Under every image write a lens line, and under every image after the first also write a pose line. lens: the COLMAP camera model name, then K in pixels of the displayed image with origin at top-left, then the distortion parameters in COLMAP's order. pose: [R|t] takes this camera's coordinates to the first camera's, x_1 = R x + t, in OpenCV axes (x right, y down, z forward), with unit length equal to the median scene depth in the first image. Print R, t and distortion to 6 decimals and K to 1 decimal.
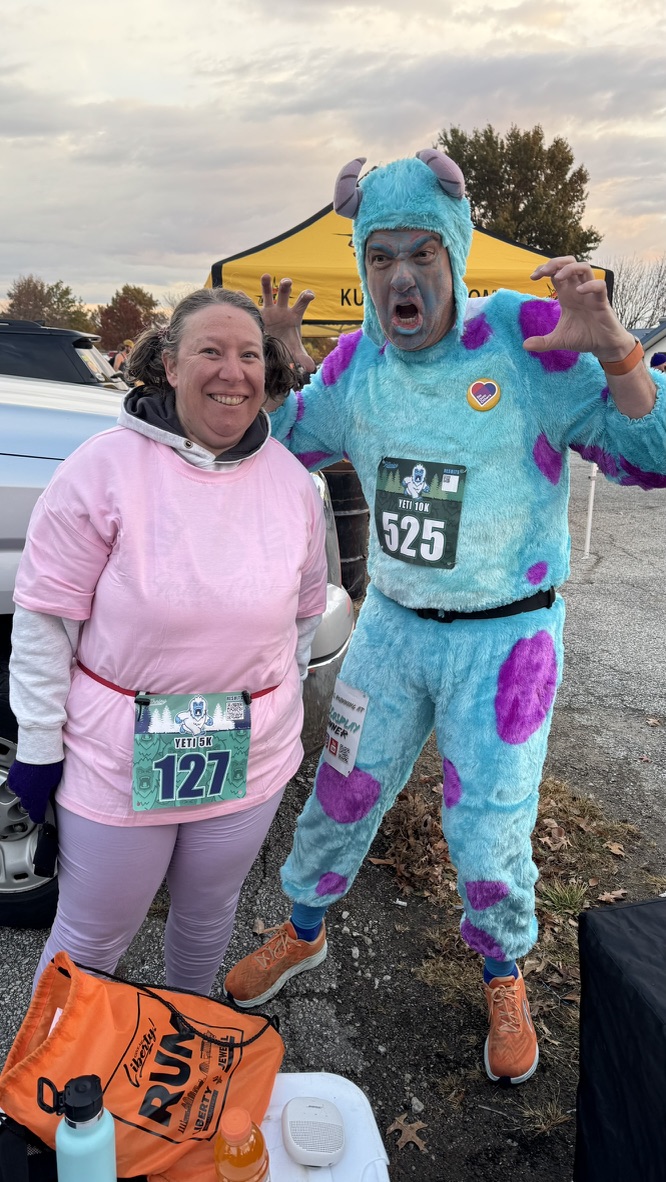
lens RADIAL K [[865.4, 0, 333.0], [0, 865.4, 591.0], [0, 0, 1]] dist [0.008555, -0.001540]
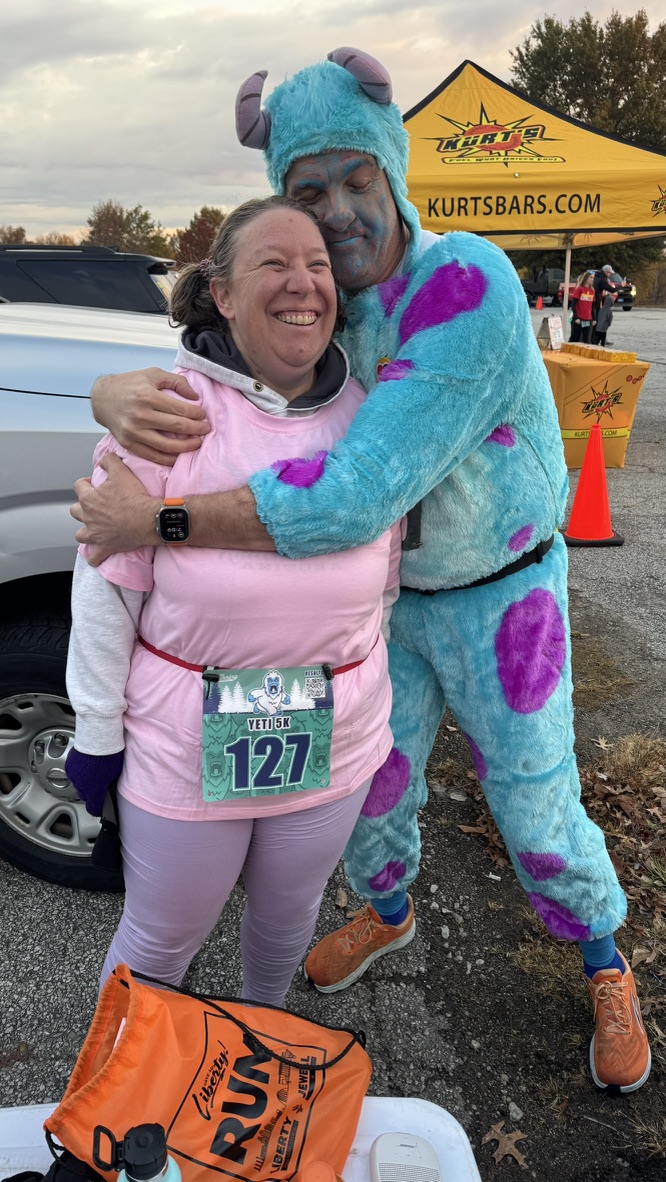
lens RADIAL K [[865.4, 0, 333.0], [0, 865.4, 591.0], [0, 0, 1]] dist [0.008555, -0.001540]
pose [[0.995694, 0.004506, -0.092590, -0.013266], [0.003220, 0.996534, 0.083123, -0.034117], [0.092644, -0.083063, 0.992229, 0.130750]]
